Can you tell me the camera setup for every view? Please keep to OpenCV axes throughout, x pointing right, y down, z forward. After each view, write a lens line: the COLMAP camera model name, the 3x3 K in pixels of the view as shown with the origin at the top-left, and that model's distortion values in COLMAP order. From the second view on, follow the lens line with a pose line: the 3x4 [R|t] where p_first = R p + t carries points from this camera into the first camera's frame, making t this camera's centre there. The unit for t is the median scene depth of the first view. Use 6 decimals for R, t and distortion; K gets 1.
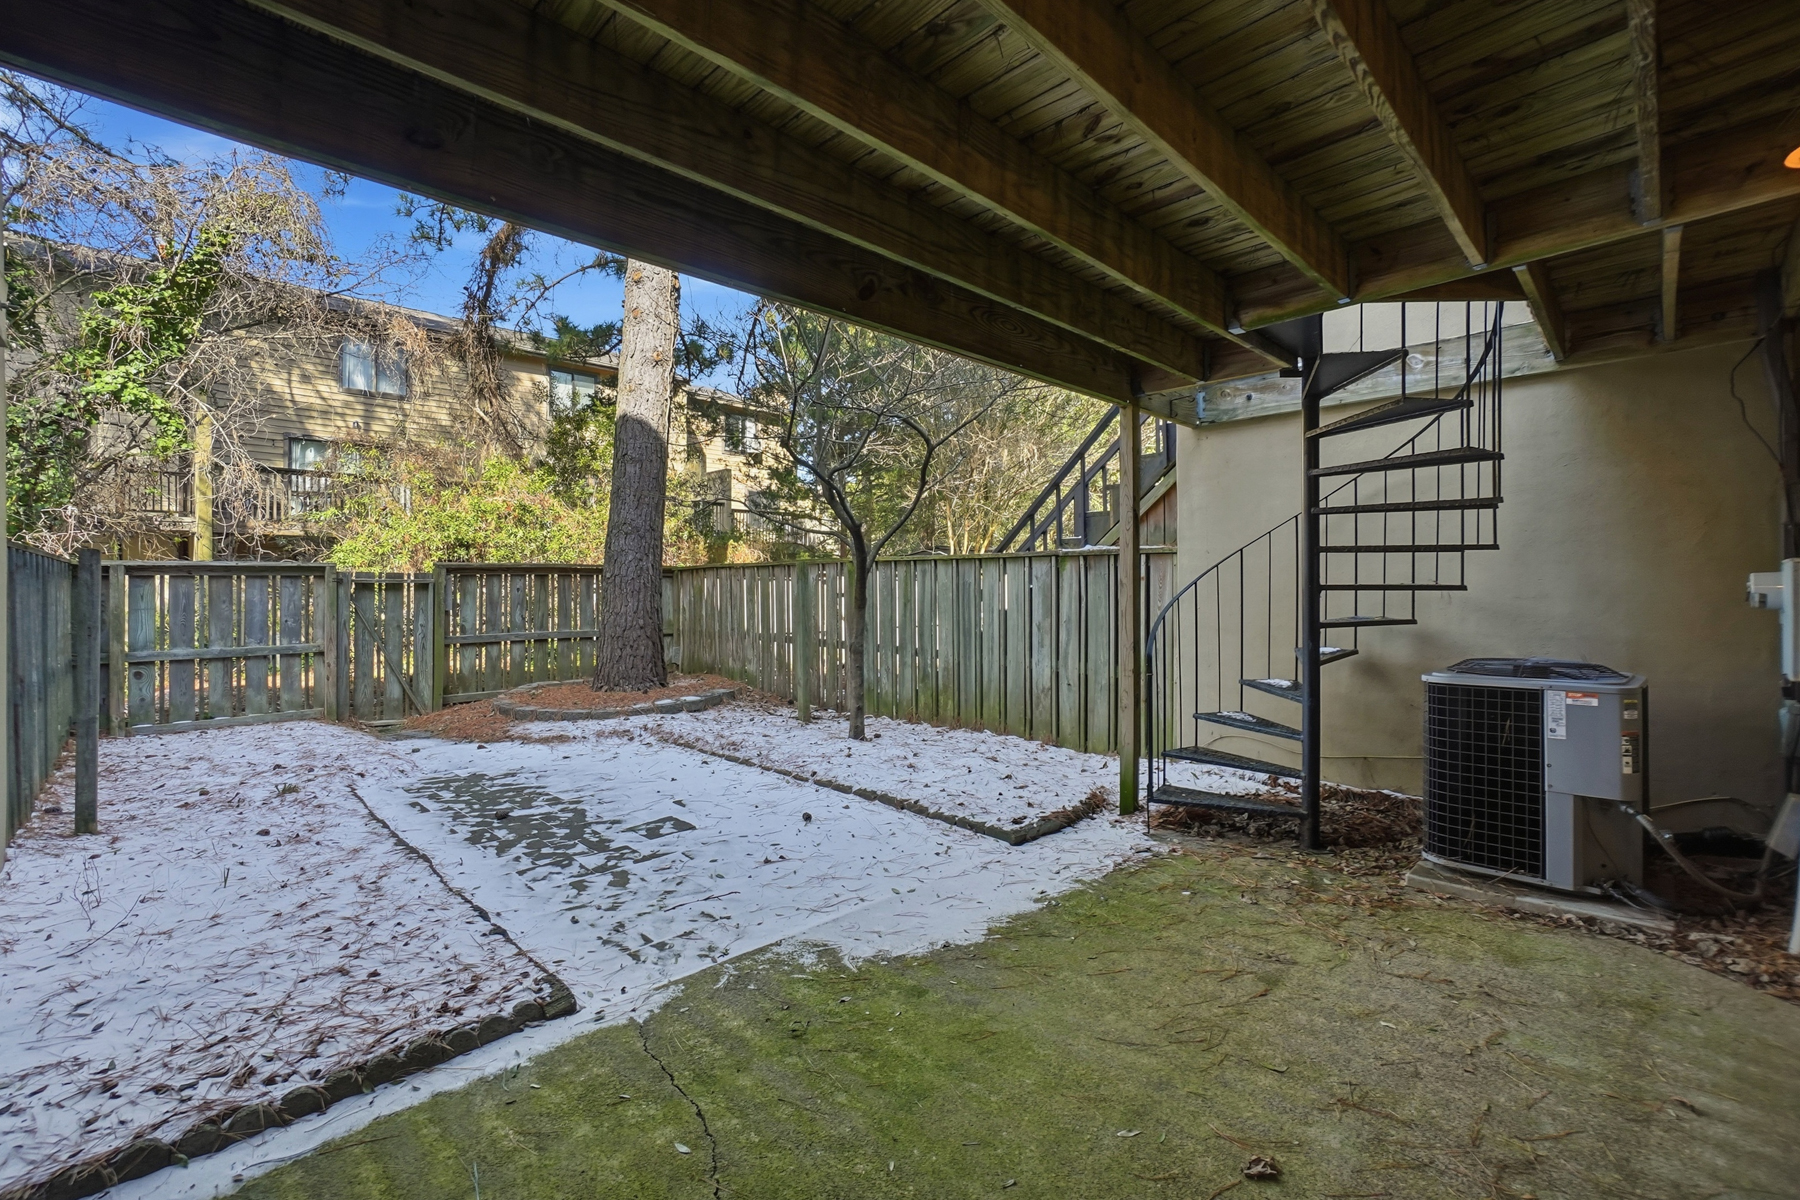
lens RADIAL K [[794.9, 0, 895.2], [0, 794.9, 577.6], [0, 0, 1]] dist [-0.056240, 0.022536]
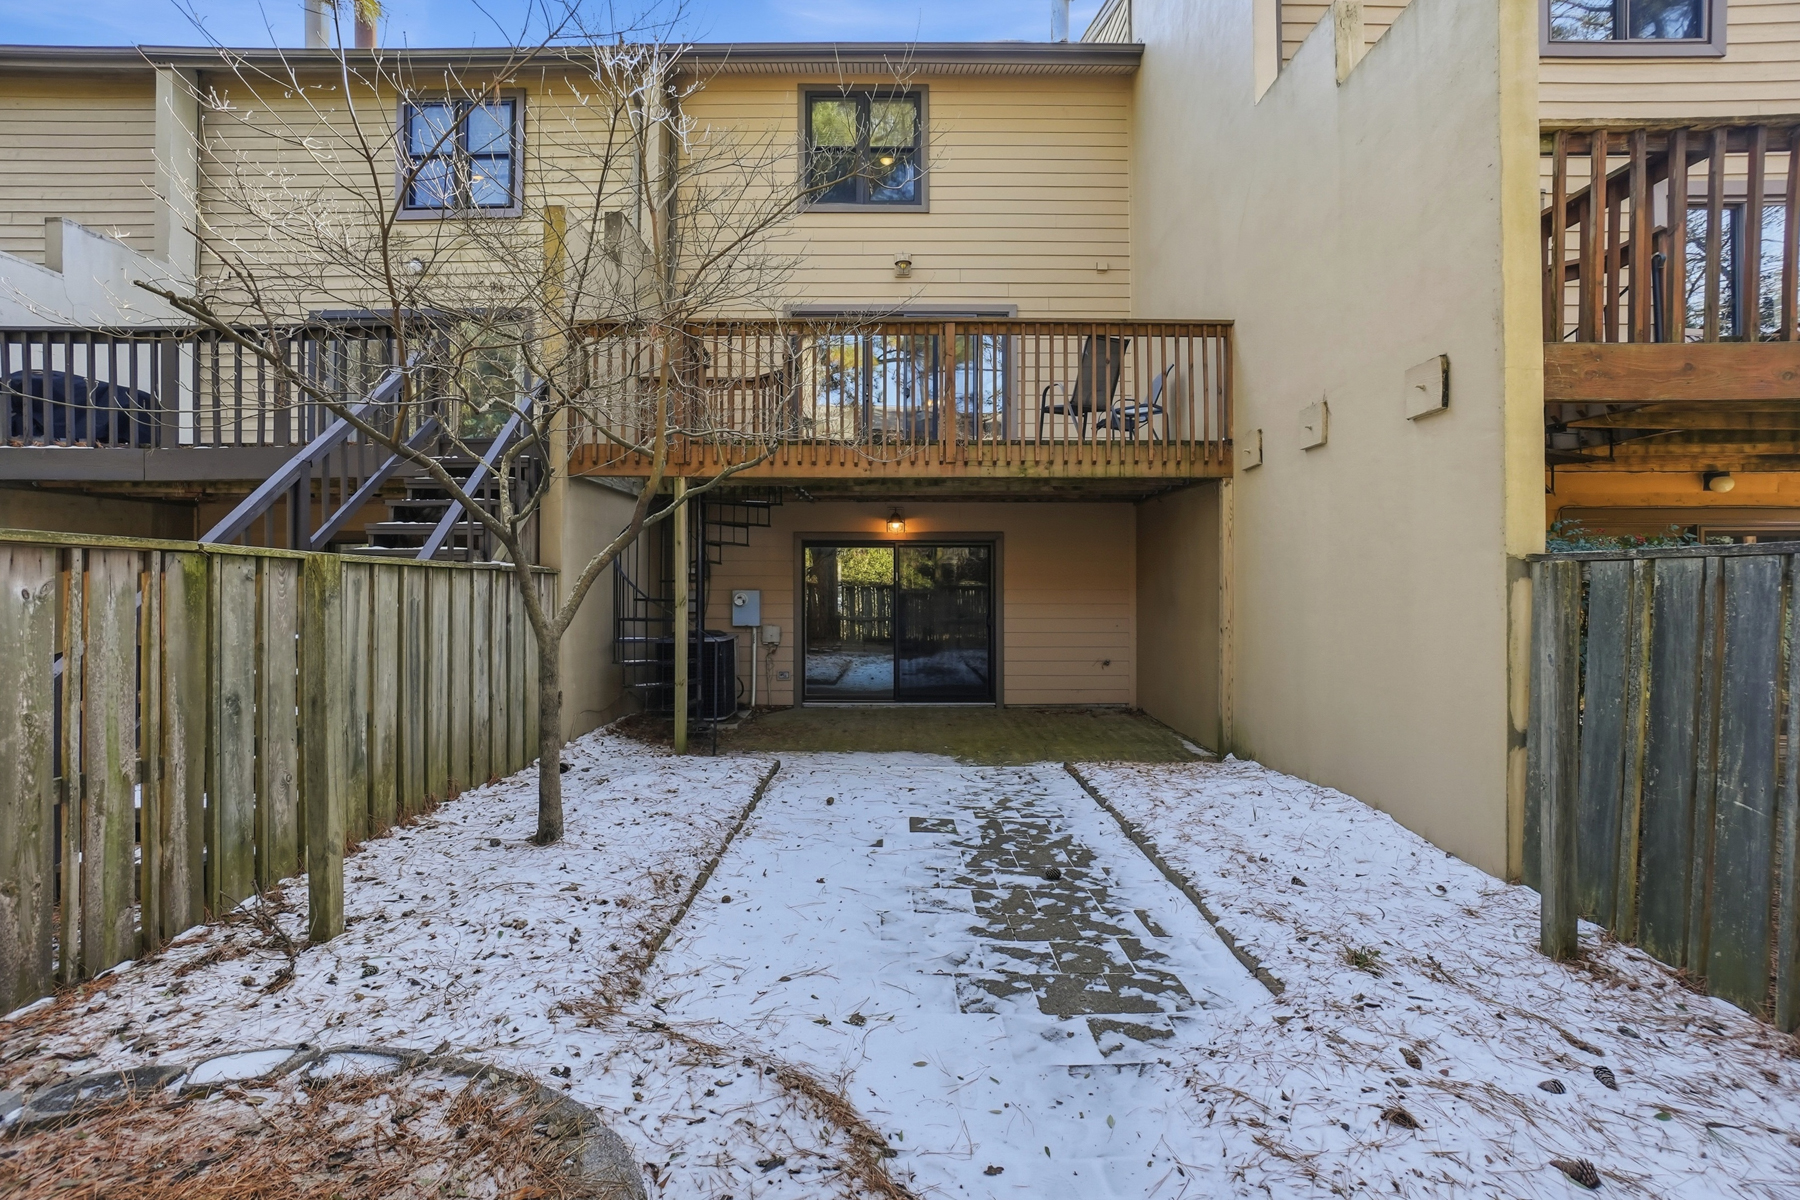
lens RADIAL K [[789.0, 0, 896.1], [0, 789.0, 589.8], [0, 0, 1]] dist [-0.057201, 0.022654]
pose [[-0.711997, 0.003364, 0.702174, -1.077747], [-0.004089, 0.999952, -0.008937, 0.000287], [-0.702171, -0.009234, -0.711949, 1.901896]]
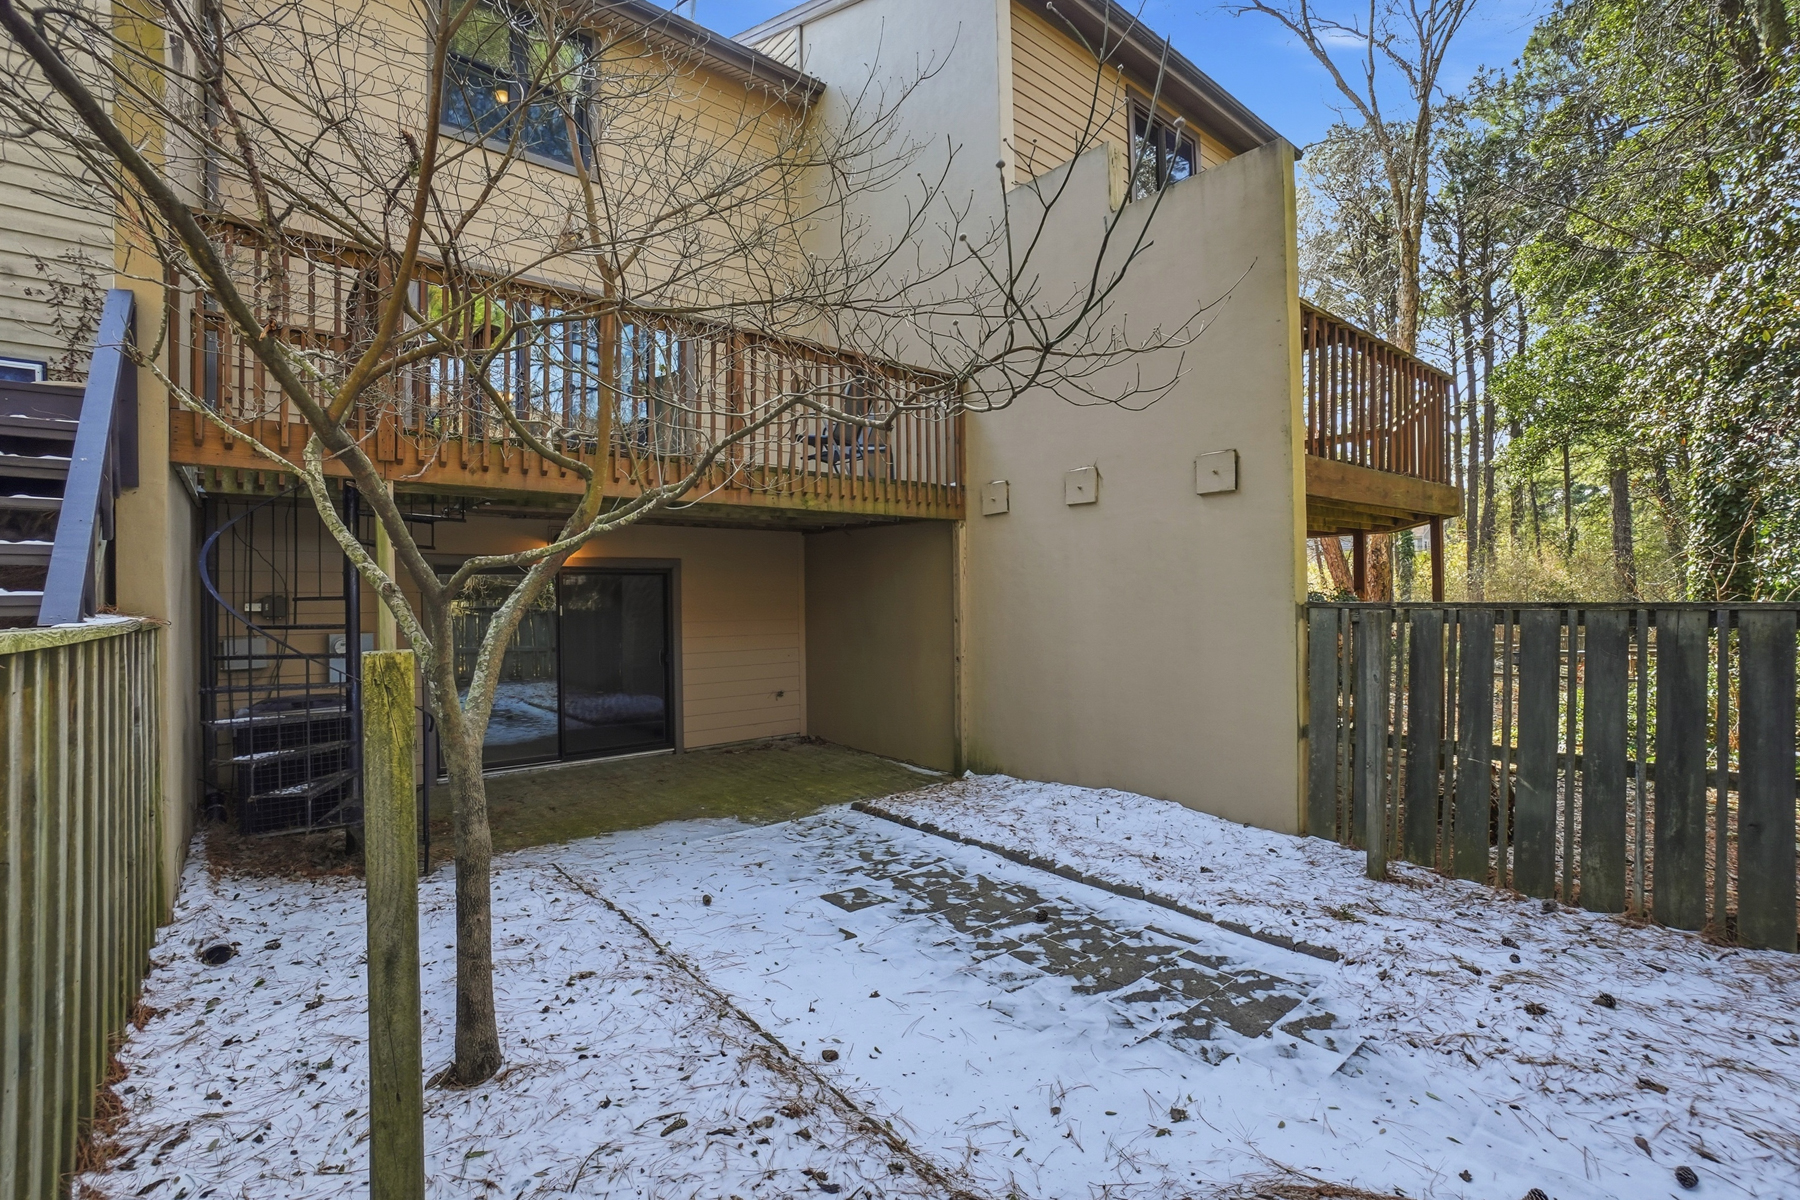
lens RADIAL K [[799.9, 0, 895.8], [0, 799.9, 612.6], [0, 0, 1]] dist [-0.061111, 0.024368]
pose [[-0.996124, 0.015392, 0.086603, -0.461782], [0.015957, 0.999856, 0.005836, -0.050654], [-0.086501, 0.007195, -0.996226, 2.085200]]
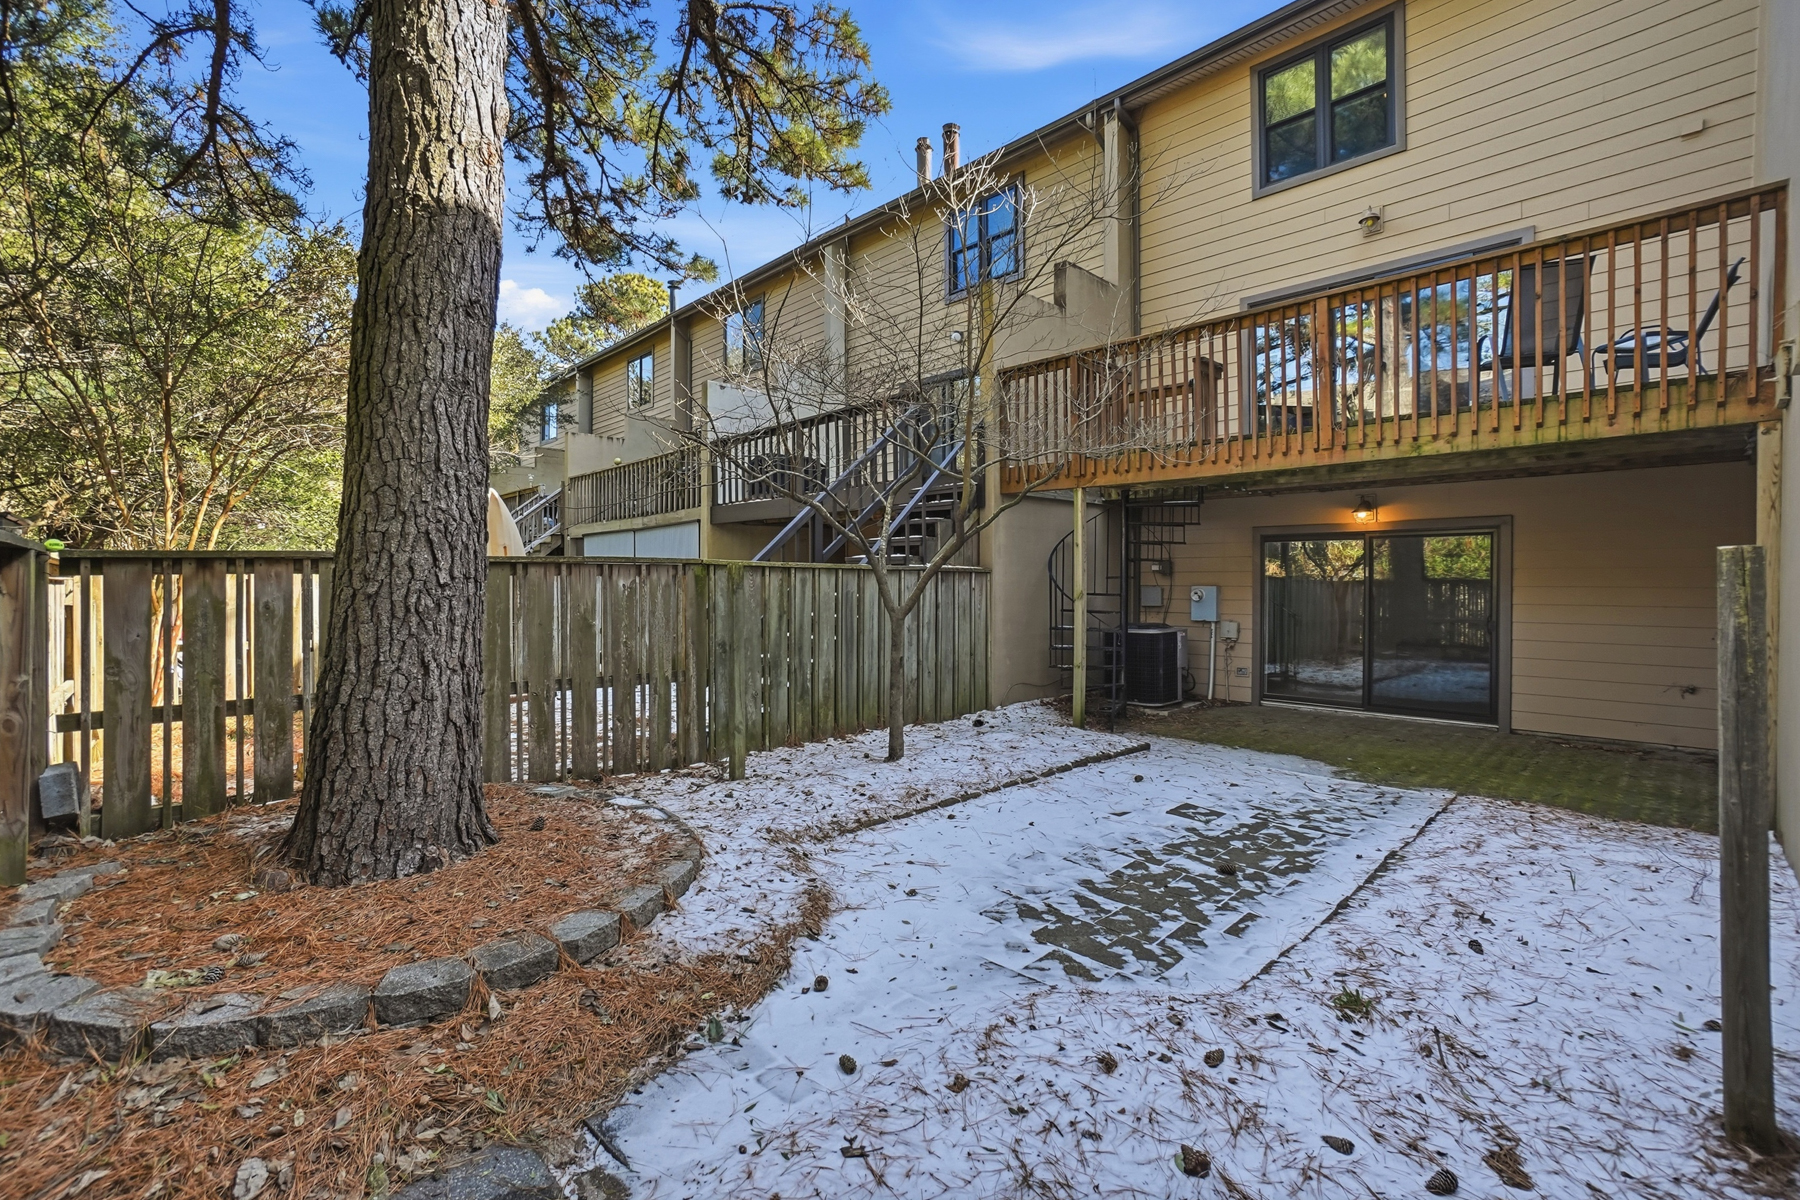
lens RADIAL K [[789.0, 0, 896.1], [0, 789.0, 589.8], [0, 0, 1]] dist [-0.057201, 0.022654]
pose [[0.013514, -0.003936, 0.999901, -1.492675], [-0.011908, 0.999921, 0.004097, -0.003494], [-0.999838, -0.011962, 0.013466, 1.488395]]
